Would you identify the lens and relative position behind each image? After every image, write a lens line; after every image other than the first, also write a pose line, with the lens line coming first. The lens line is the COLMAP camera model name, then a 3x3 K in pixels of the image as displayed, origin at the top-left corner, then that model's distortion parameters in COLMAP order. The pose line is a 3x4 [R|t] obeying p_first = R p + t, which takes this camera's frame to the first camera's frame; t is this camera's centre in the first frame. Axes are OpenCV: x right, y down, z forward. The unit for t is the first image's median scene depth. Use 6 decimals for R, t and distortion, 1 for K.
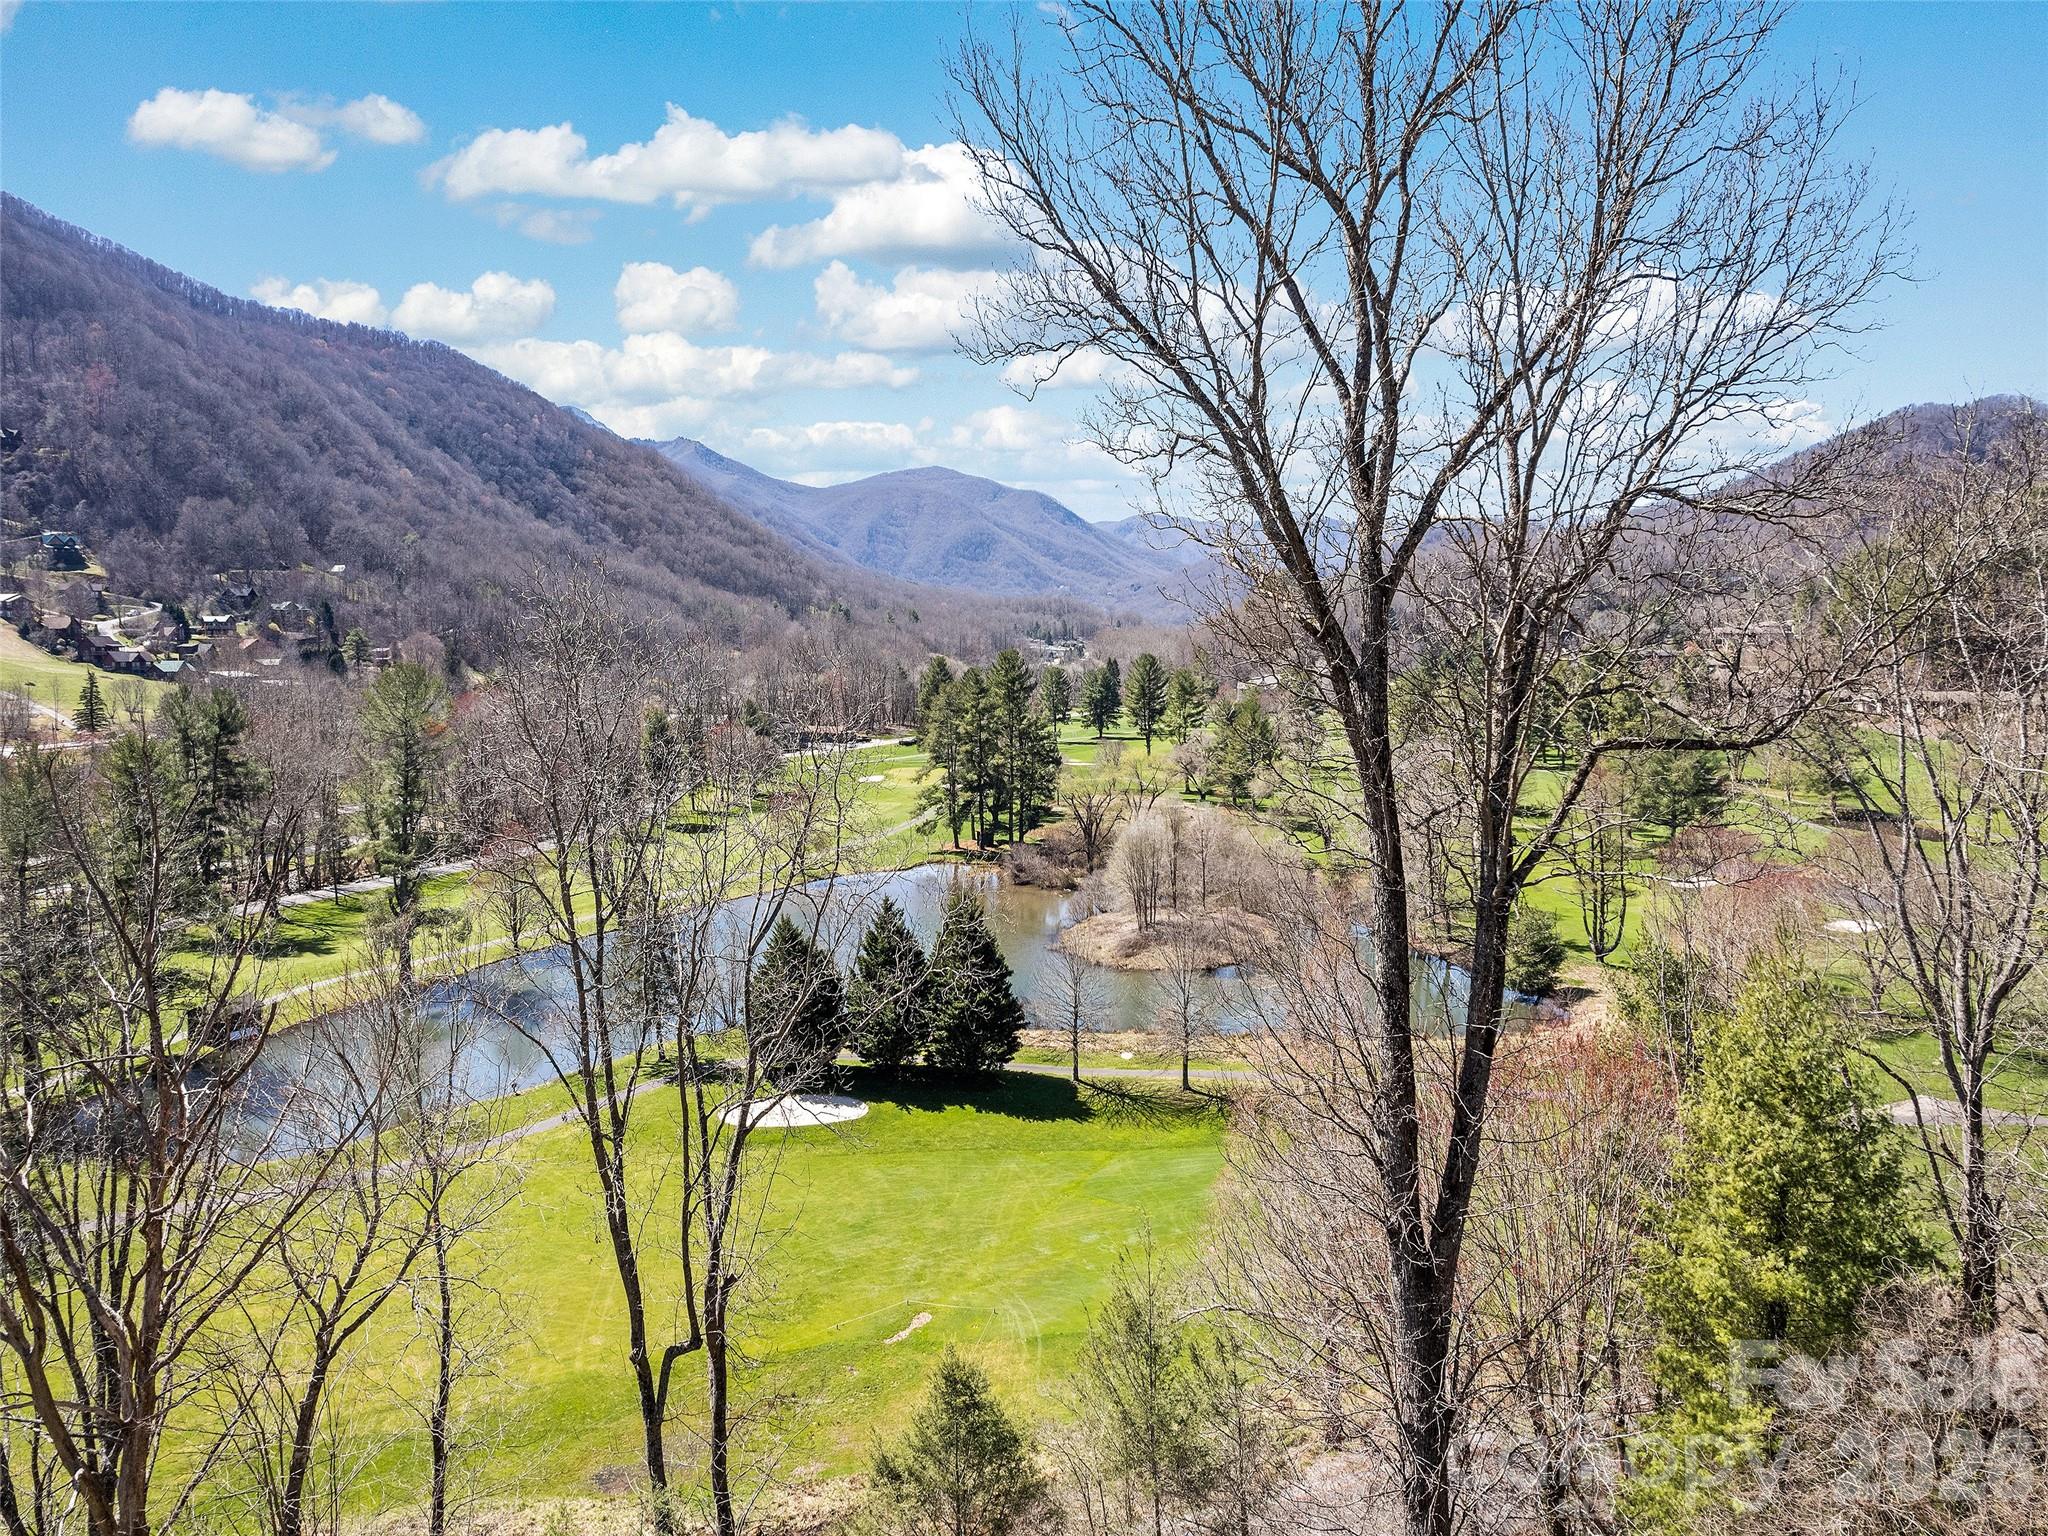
lens RADIAL K [[1402.1, 0, 1026.7], [0, 1402.1, 773.6], [0, 0, 1]] dist [0.003279, 0.001403]
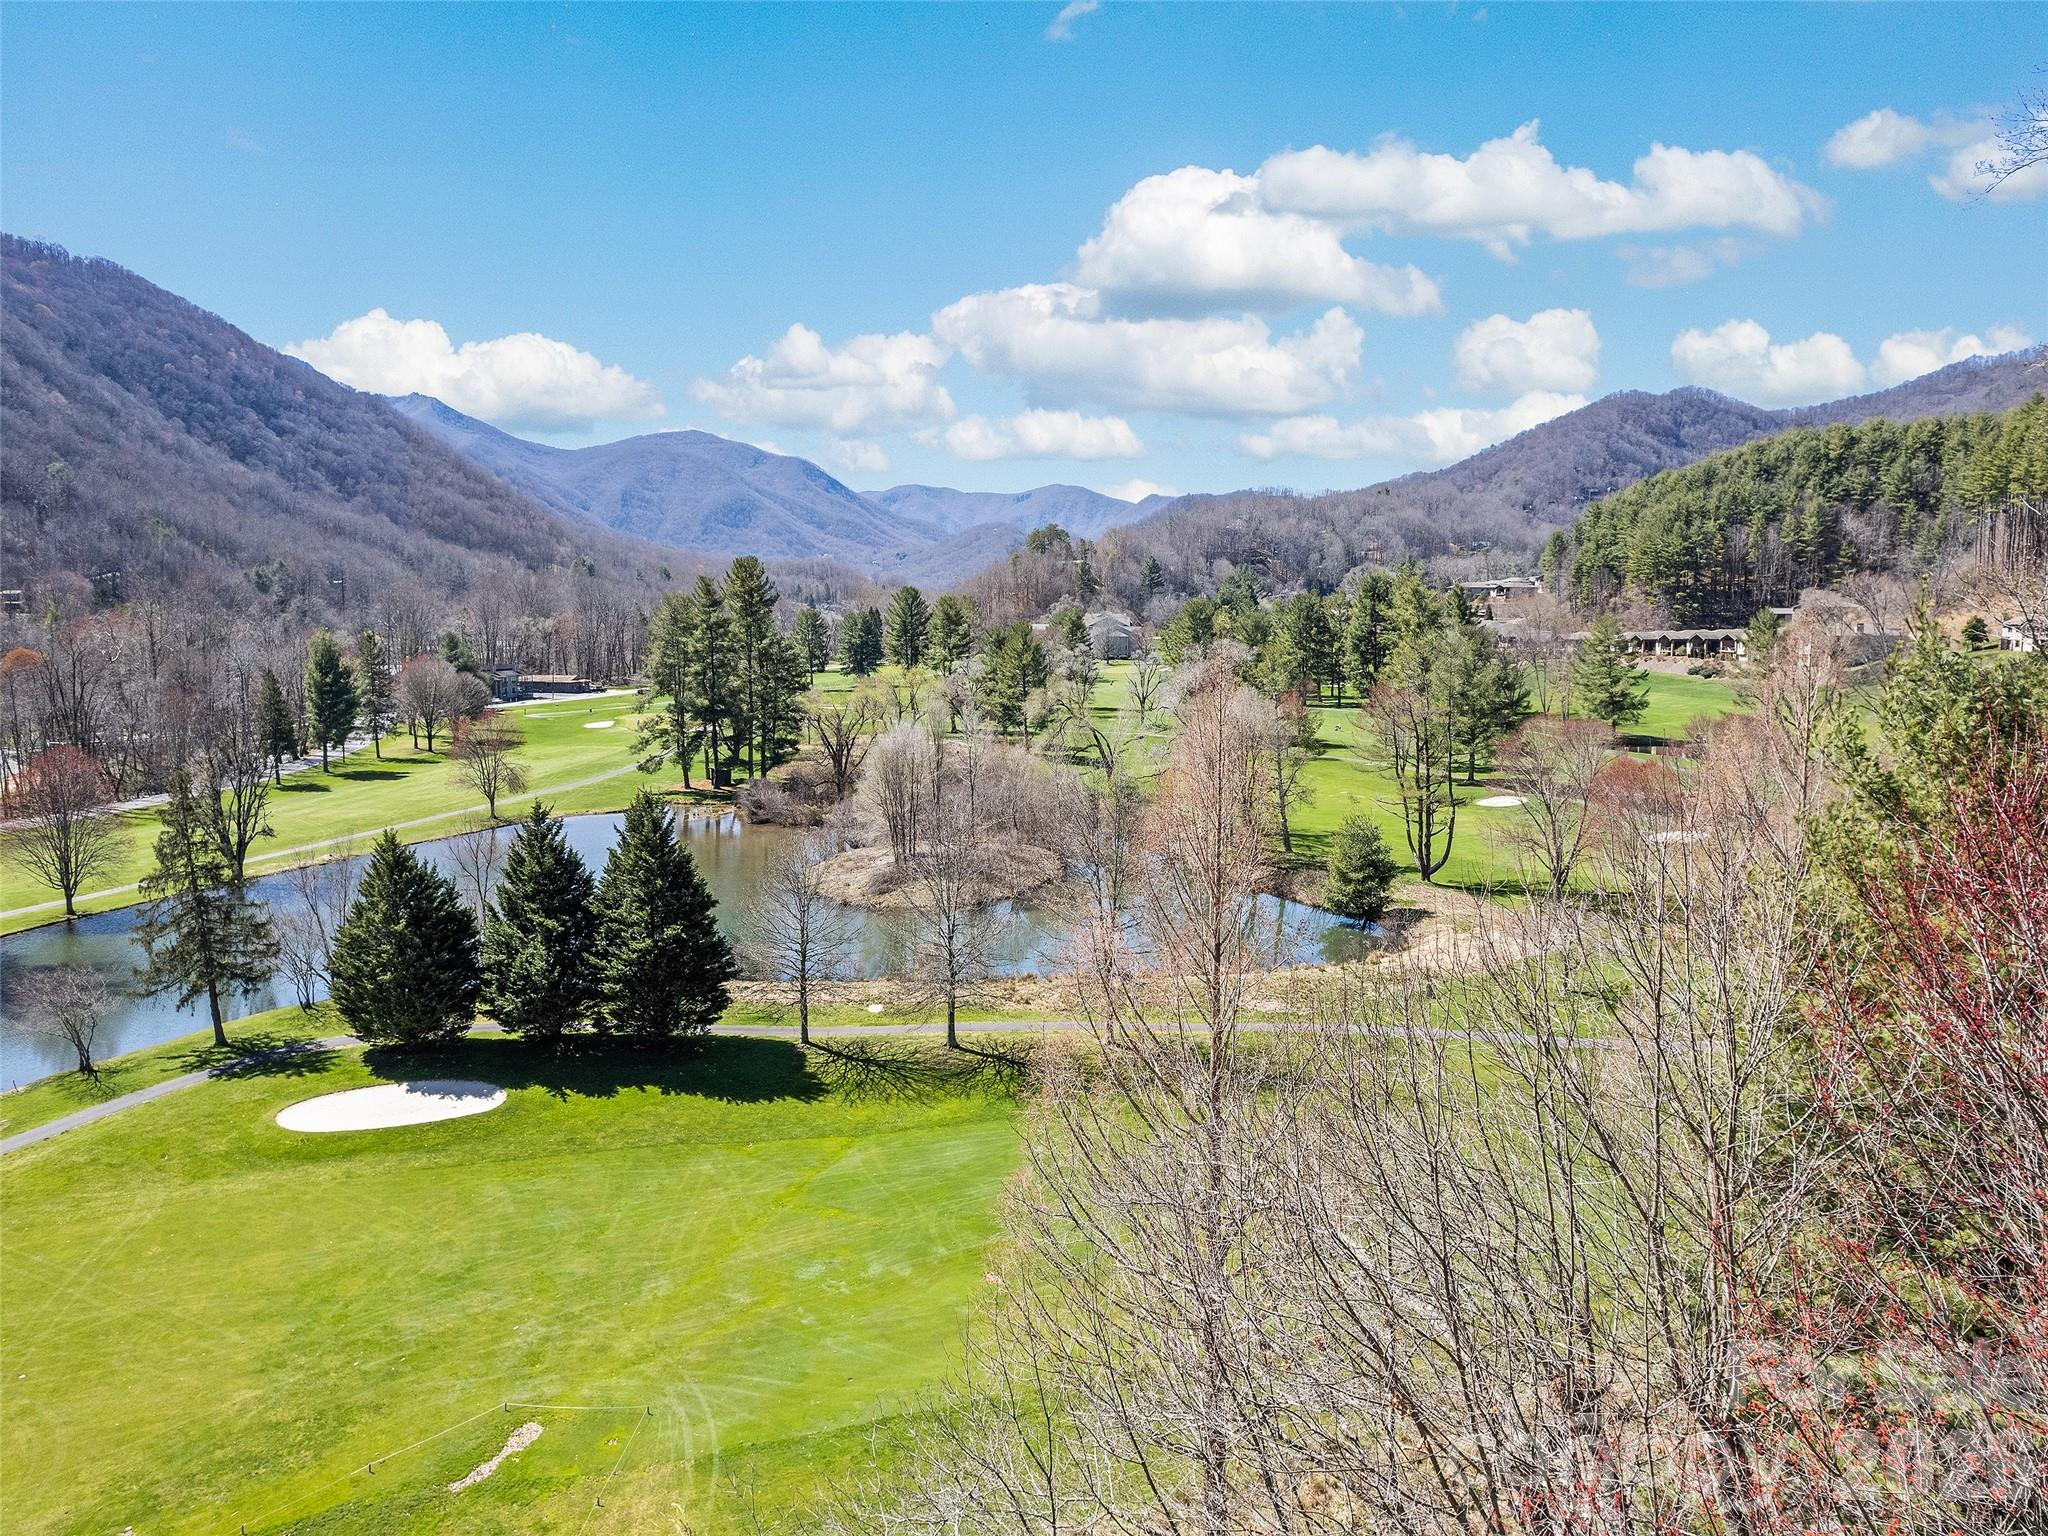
lens RADIAL K [[1309.9, 0, 1025.8], [0, 1309.9, 745.5], [0, 0, 1]] dist [-0.039184, 0.065960]
pose [[0.986133, -0.011749, 0.165543, 0.023056], [0.015087, 0.999707, -0.018923, 0.046184], [-0.165273, 0.021158, 0.986021, 0.180572]]
